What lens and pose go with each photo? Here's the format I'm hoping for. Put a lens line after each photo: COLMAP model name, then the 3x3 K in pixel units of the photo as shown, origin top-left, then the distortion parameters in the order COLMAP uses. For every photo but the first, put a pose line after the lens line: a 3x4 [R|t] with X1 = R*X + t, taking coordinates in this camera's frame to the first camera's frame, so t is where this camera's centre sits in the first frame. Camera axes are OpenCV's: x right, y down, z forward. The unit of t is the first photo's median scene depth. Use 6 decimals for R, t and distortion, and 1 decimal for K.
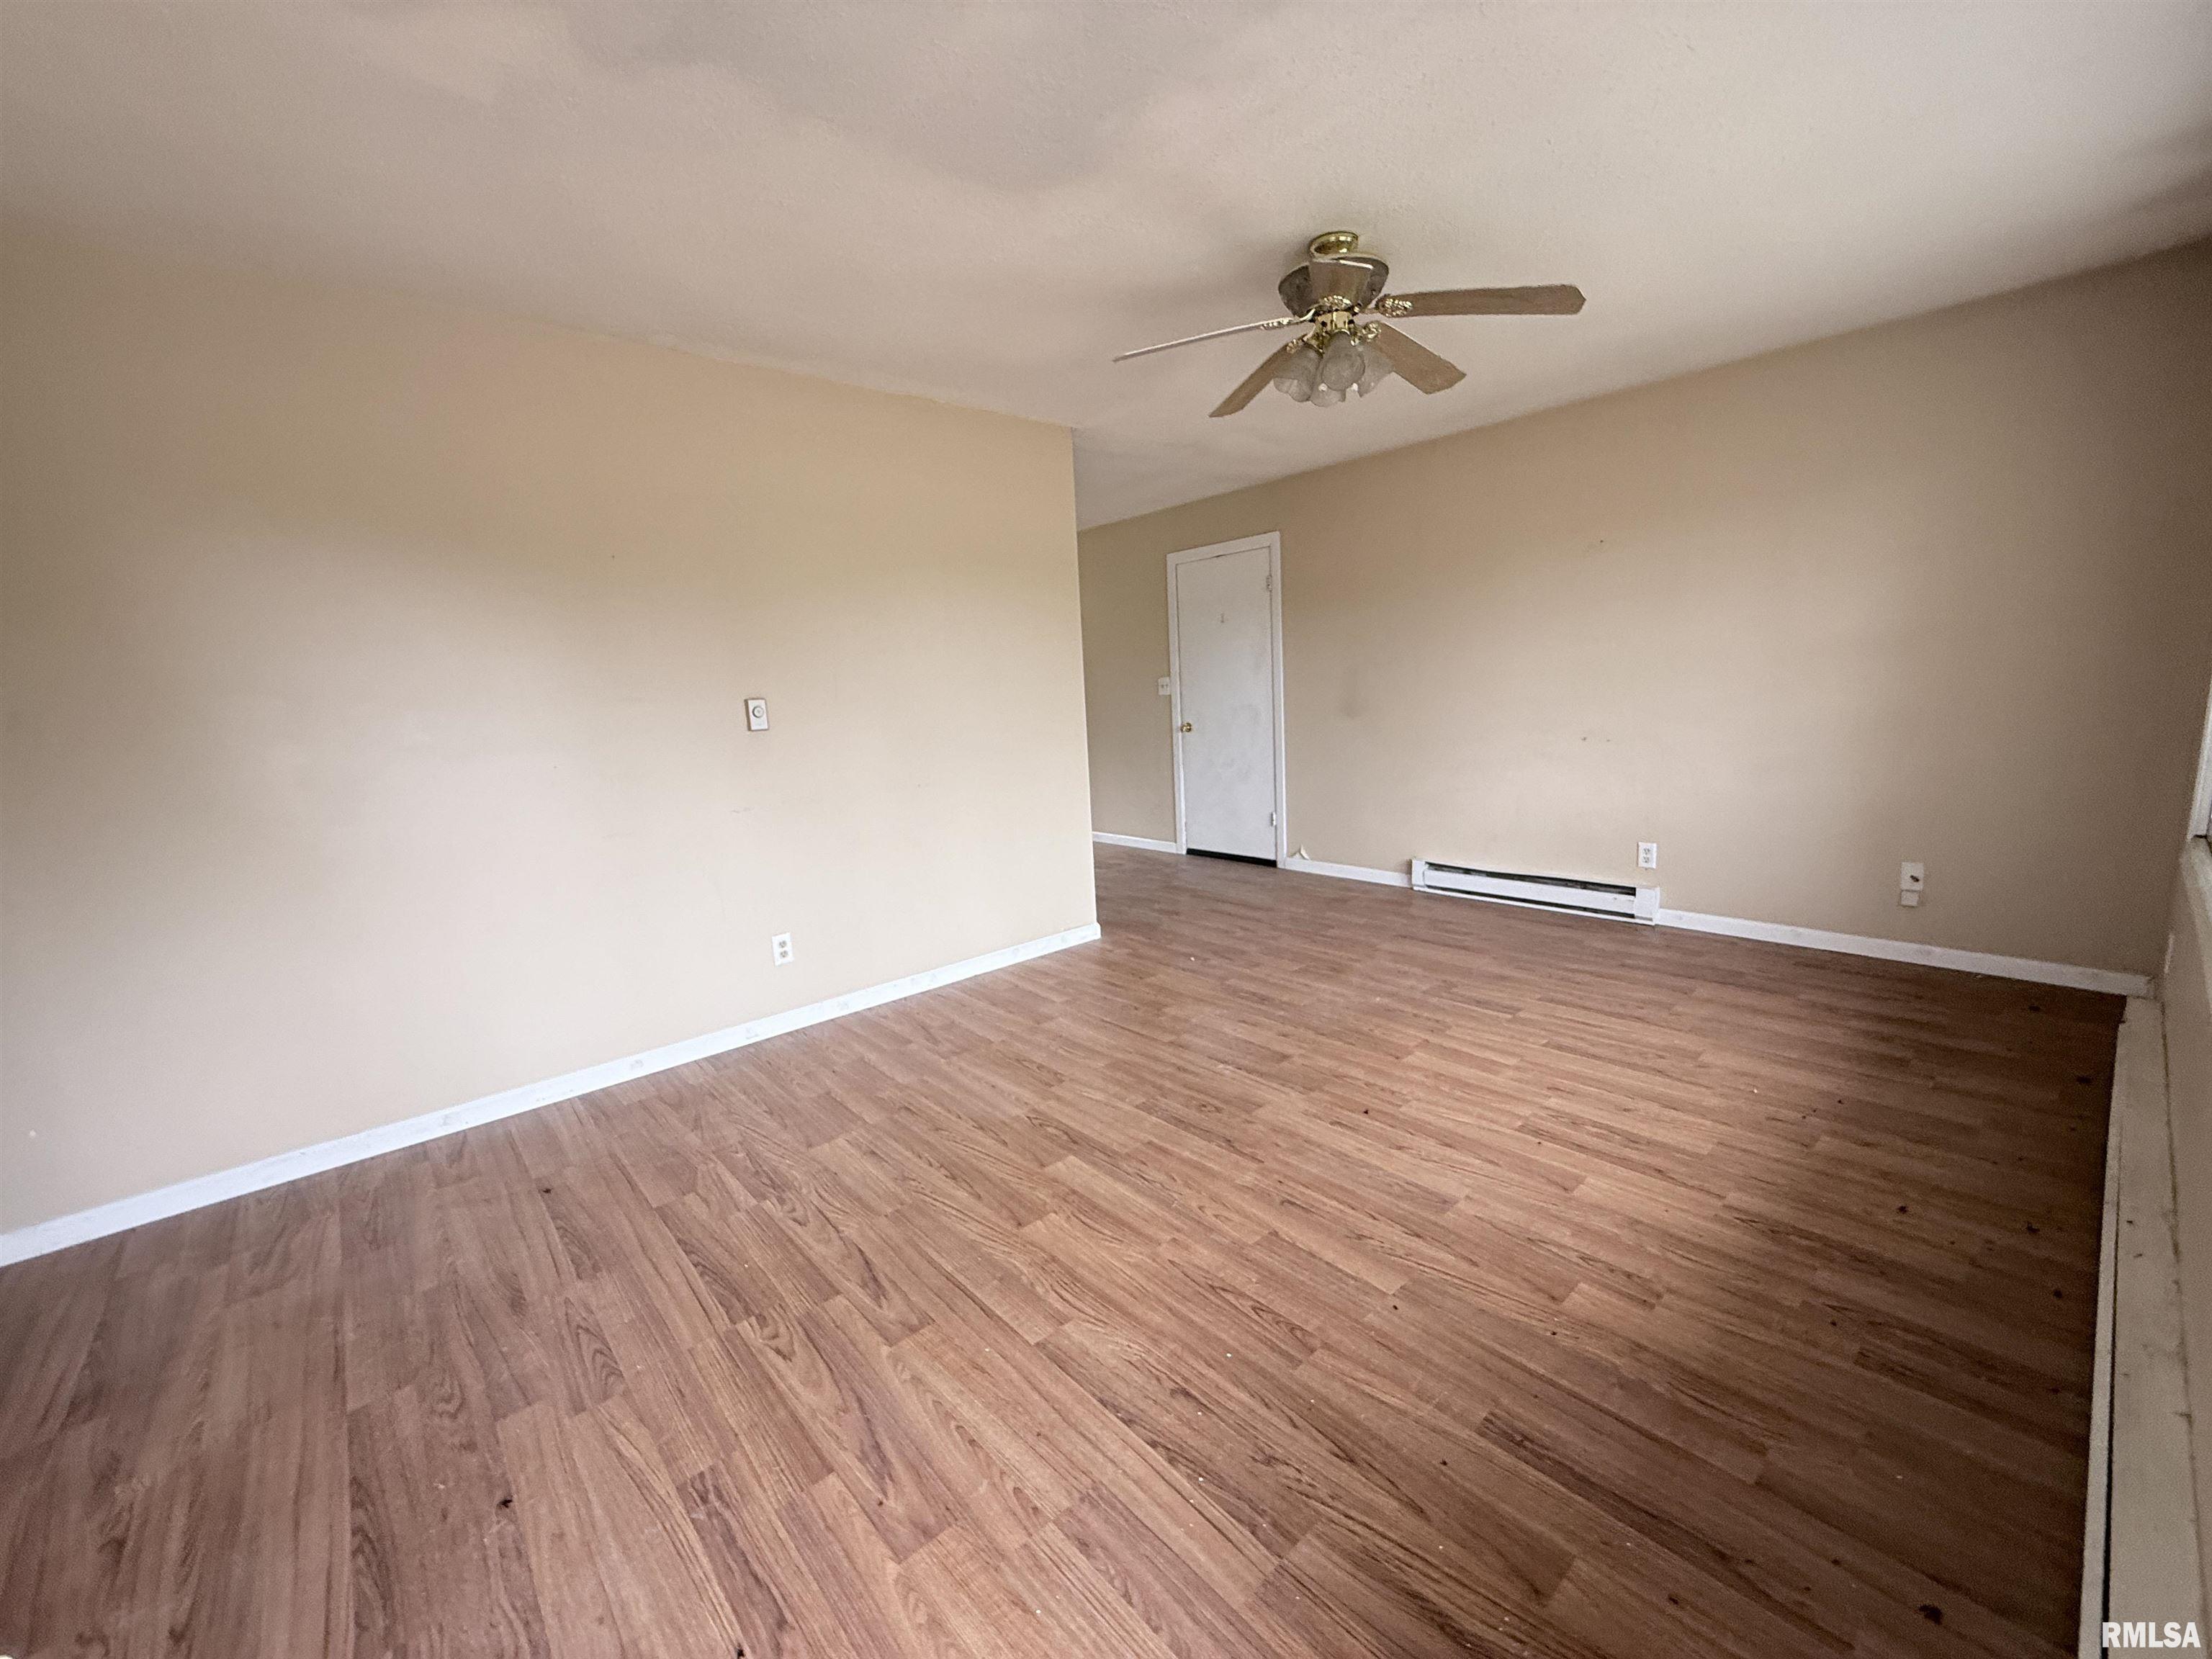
lens RADIAL K [[879.6, 0, 1100.4], [0, 879.6, 832.1], [0, 0, 1]] dist [0.001084, -0.000016]
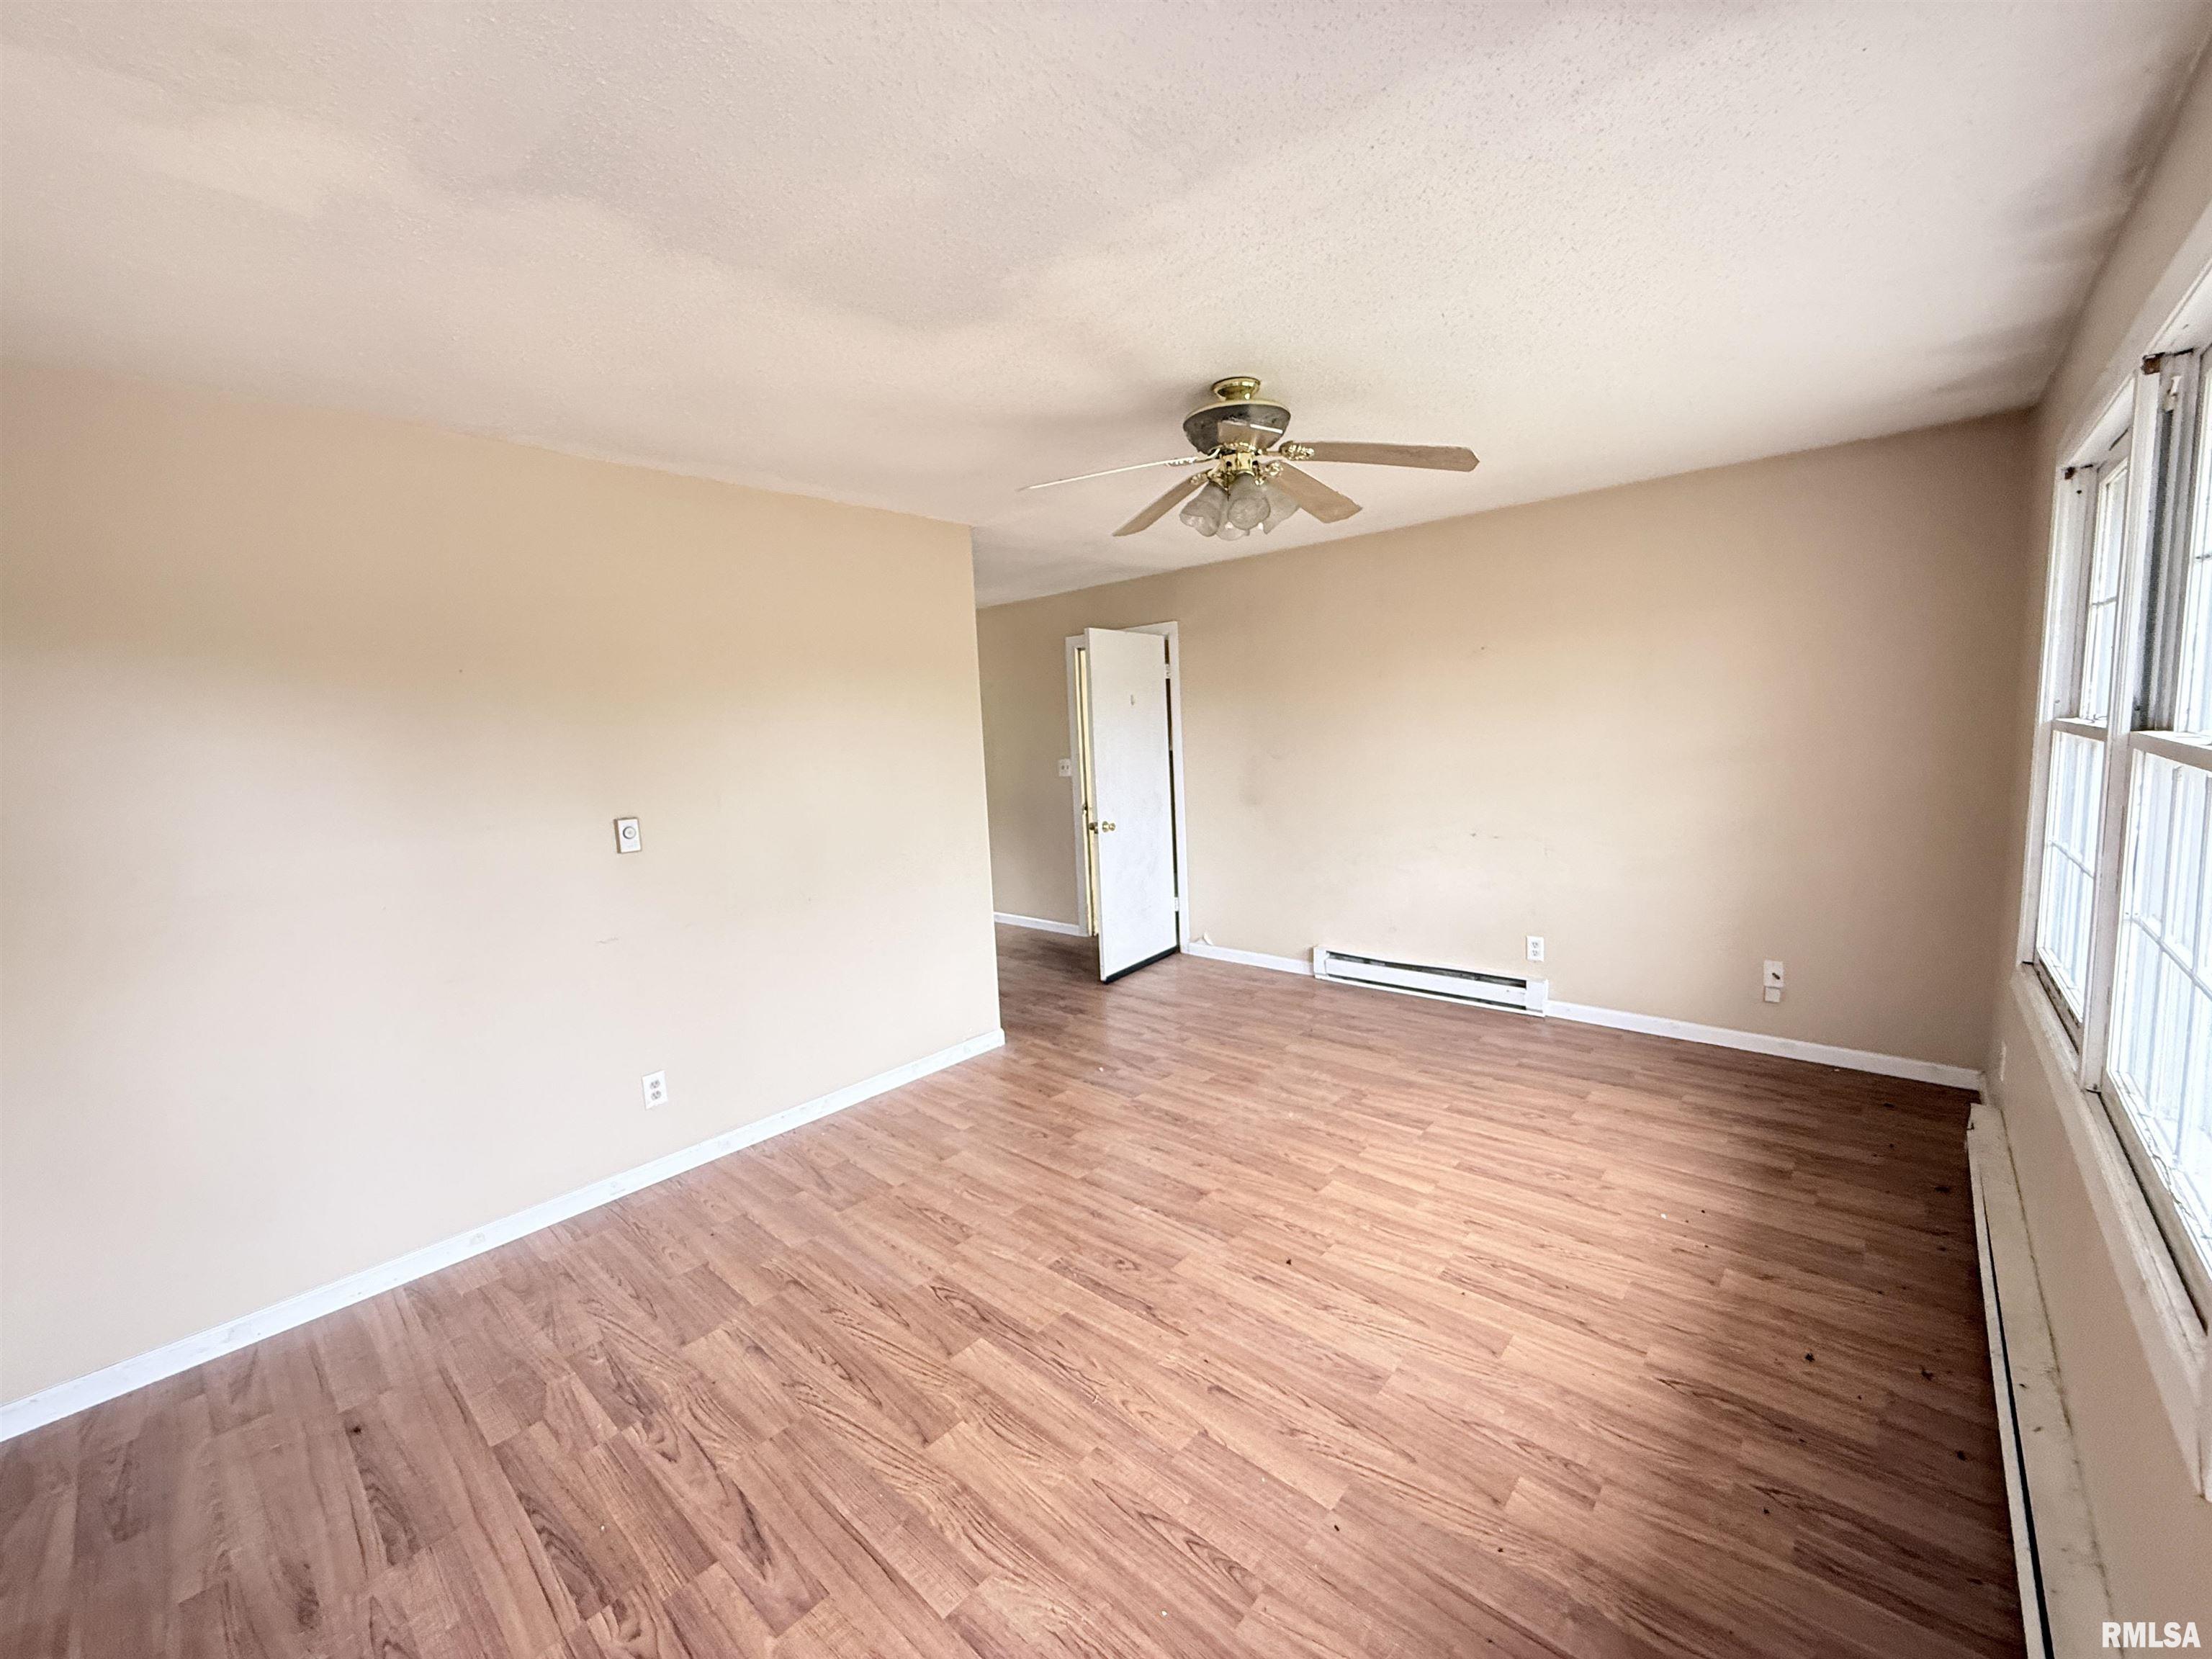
lens RADIAL K [[879.6, 0, 1099.4], [0, 879.6, 830.7], [0, 0, 1]] dist [0.001084, -0.000016]
pose [[0.993174, -0.006299, 0.116476, -0.014505], [0.012637, 0.998474, -0.053755, -0.116059], [-0.115960, 0.054860, 0.991738, 0.047060]]
